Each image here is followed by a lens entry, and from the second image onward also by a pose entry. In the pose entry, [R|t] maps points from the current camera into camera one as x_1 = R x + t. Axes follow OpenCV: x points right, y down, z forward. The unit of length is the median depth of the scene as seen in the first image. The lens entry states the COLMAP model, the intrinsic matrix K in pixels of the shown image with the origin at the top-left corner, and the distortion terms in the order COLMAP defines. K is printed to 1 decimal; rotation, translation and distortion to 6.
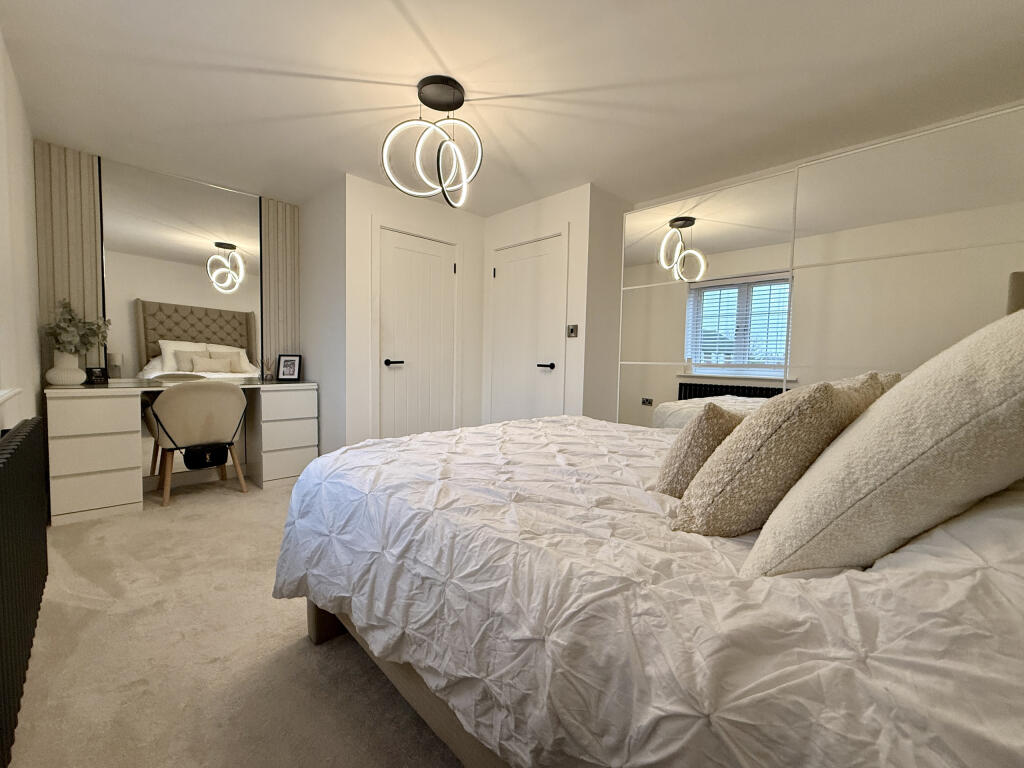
lens RADIAL K [[410.0, 0, 504.7], [0, 410.0, 381.5], [0, 0, 1]] dist [0.002506, -0.000485]
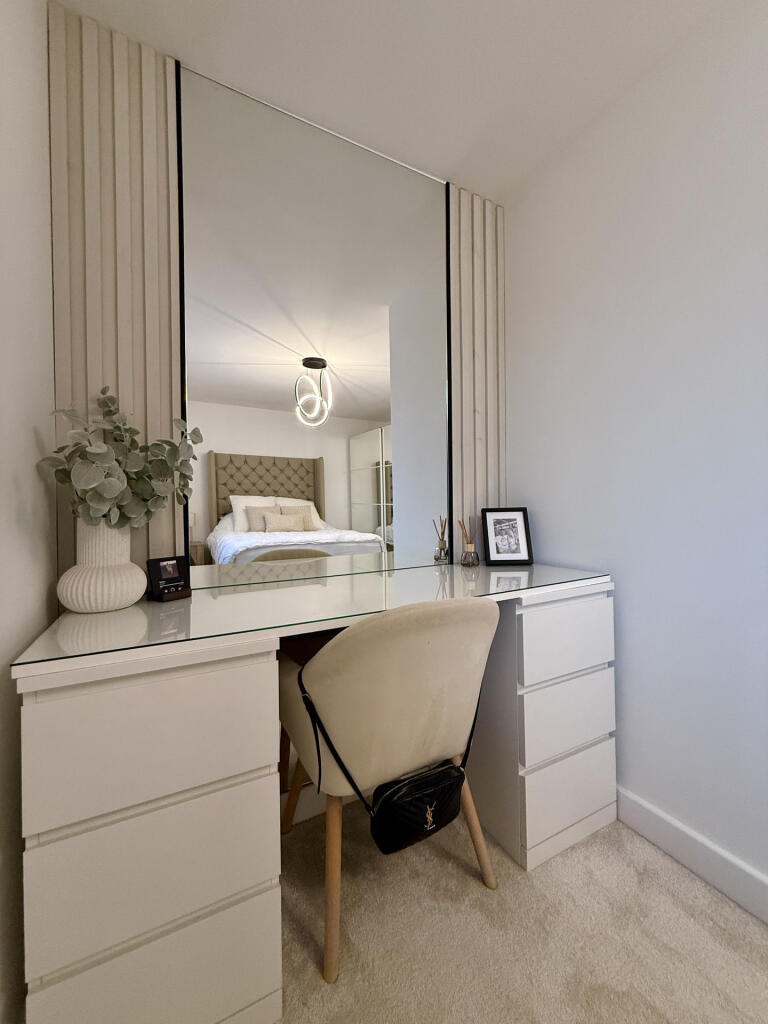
lens RADIAL K [[410.0, 0, 389.5], [0, 410.0, 507.6], [0, 0, 1]] dist [0.002506, -0.000485]
pose [[0.955058, -0.034213, -0.294438, -0.345688], [0.019703, 0.998447, -0.052107, -0.029433], [0.295763, 0.043964, 0.954249, 0.351721]]
